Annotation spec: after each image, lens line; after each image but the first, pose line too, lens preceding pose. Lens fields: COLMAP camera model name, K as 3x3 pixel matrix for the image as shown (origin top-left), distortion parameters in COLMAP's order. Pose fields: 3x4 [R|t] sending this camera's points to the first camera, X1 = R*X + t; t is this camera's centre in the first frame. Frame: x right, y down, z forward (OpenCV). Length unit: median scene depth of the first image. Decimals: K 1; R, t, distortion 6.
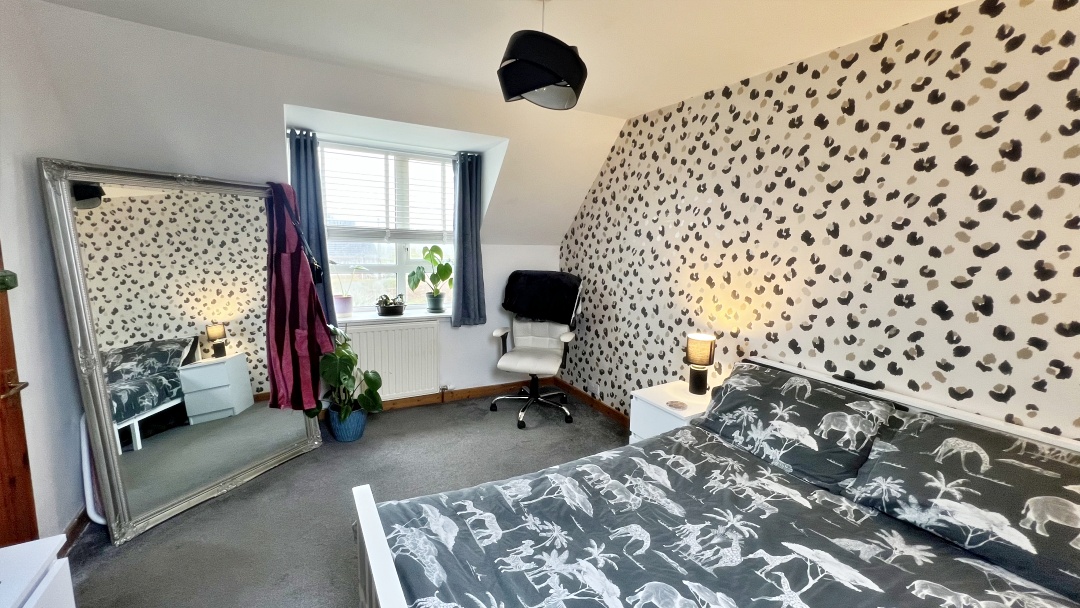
lens RADIAL K [[430.8, 0, 549.8], [0, 430.8, 305.9], [0, 0, 1]] dist [-0.003051, 0.000150]
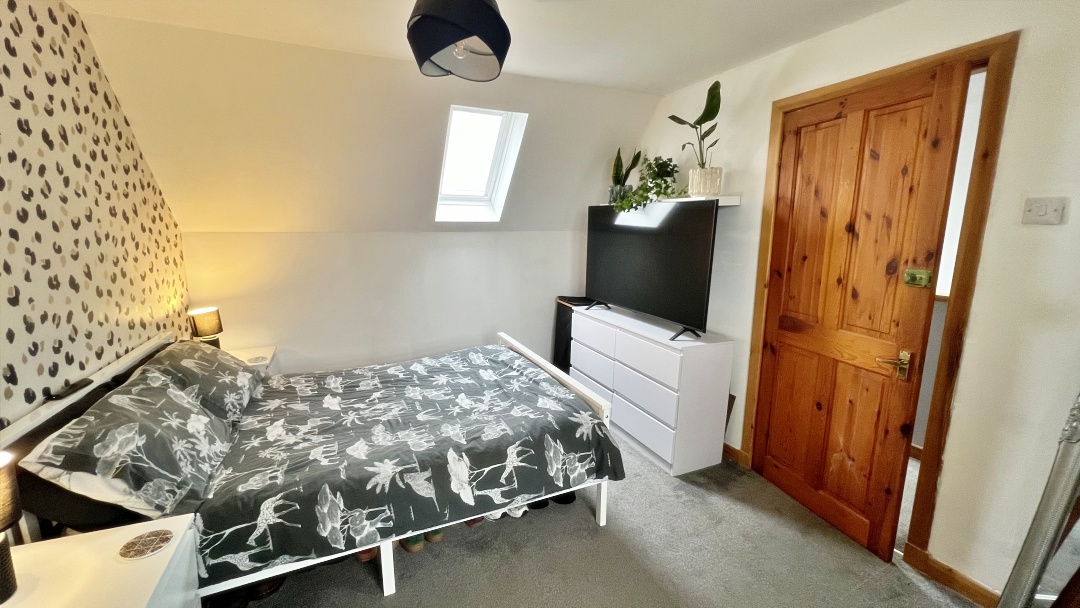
lens RADIAL K [[430.8, 0, 543.2], [0, 430.8, 304.9], [0, 0, 1]] dist [-0.003051, 0.000150]
pose [[-0.995224, -0.036615, 0.090491, -0.316918], [-0.005217, 0.945618, 0.325237, -0.316389], [-0.097479, 0.323212, -0.941293, 2.111468]]
